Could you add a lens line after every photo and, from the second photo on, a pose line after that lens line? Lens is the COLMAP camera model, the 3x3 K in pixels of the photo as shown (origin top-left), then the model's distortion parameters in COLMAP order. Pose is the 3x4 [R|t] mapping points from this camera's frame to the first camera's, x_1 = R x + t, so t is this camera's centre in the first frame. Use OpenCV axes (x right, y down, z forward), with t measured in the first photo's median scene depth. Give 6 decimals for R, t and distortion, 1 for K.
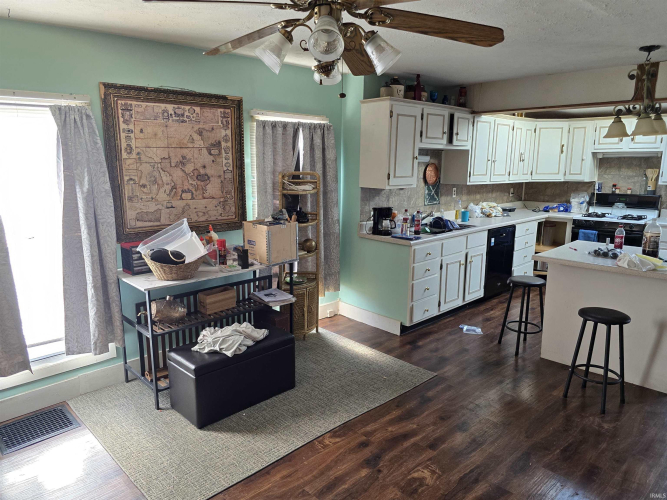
lens RADIAL K [[461.8, 0, 333.5], [0, 461.8, 250.0], [0, 0, 1]] dist [0.005786, 0.000801]
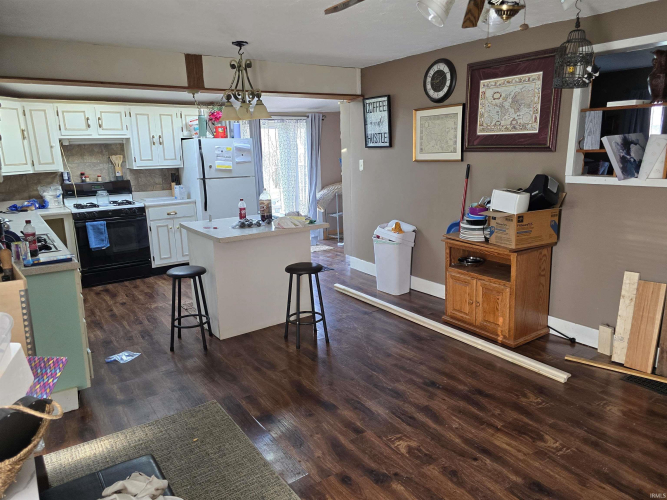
lens RADIAL K [[461.8, 0, 333.5], [0, 461.8, 250.0], [0, 0, 1]] dist [0.005786, 0.000801]
pose [[0.163884, -0.216359, 0.962461, -0.285414], [0.210763, 0.960804, 0.180098, -0.054345], [-0.963702, 0.173336, 0.203061, 0.351972]]
